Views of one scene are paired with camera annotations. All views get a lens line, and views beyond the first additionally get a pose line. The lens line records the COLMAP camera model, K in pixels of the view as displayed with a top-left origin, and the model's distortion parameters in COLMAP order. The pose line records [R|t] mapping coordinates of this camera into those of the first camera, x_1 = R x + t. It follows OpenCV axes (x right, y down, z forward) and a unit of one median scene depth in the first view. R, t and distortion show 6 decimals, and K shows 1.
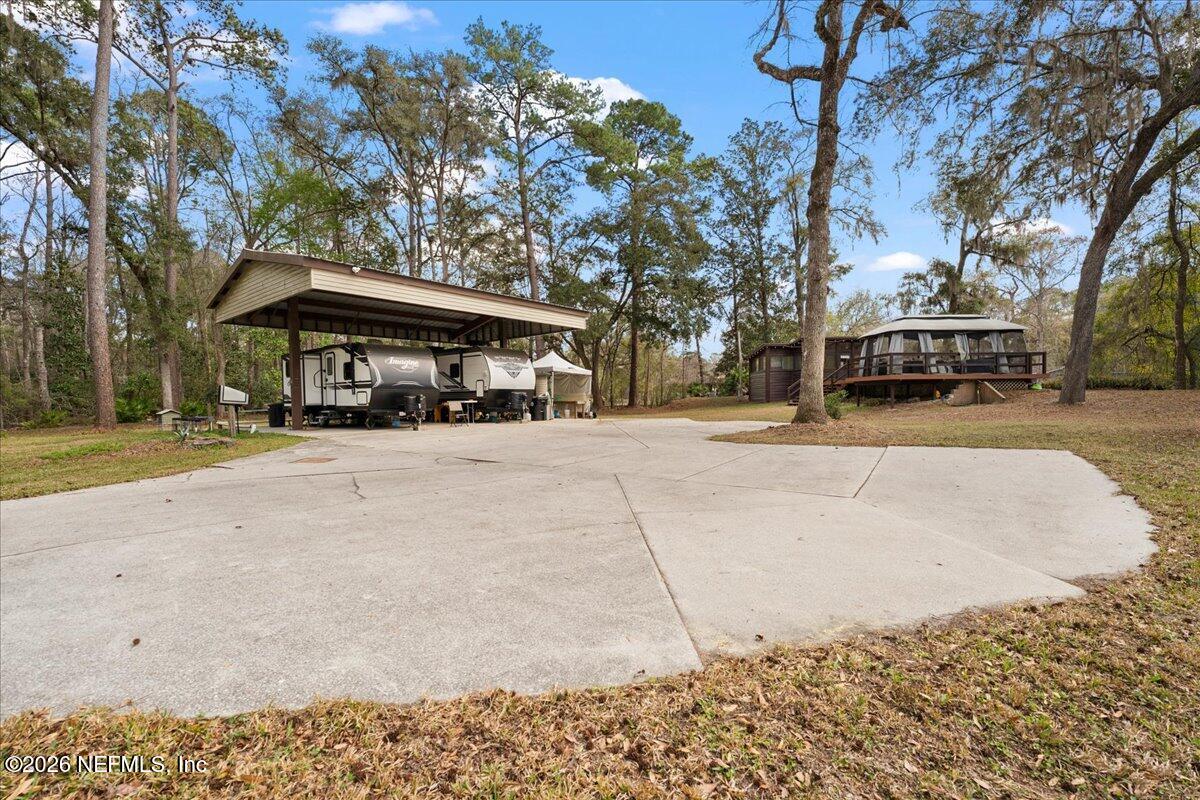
lens RADIAL K [[501.1, 0, 600.0], [0, 501.1, 400.0], [0, 0, 1]] dist [-0.000050, -0.000010]
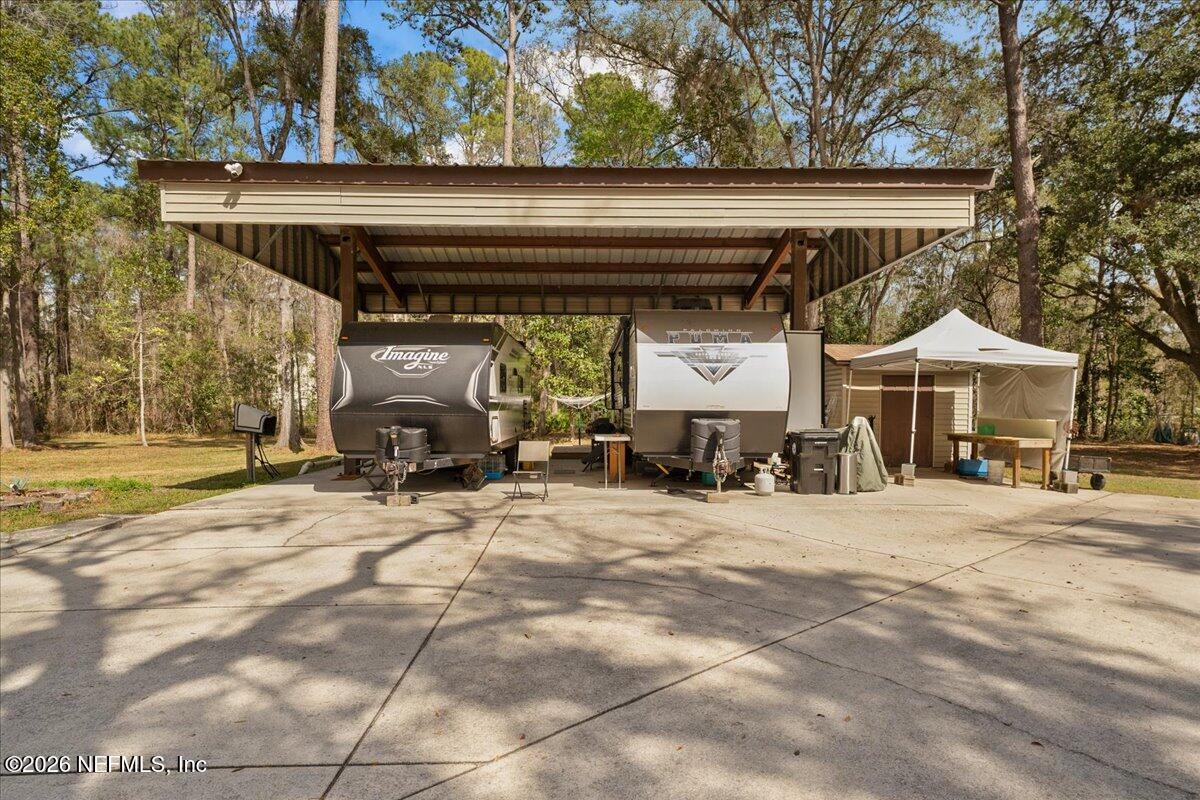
lens RADIAL K [[562.4, 0, 600.0], [0, 562.4, 400.0], [0, 0, 1]] dist [-0.001058, -0.000096]
pose [[0.594366, 0.024054, -0.803835, 0.121214], [-0.020982, 0.999676, 0.014400, -0.035155], [0.803921, 0.008307, 0.594678, 0.661619]]
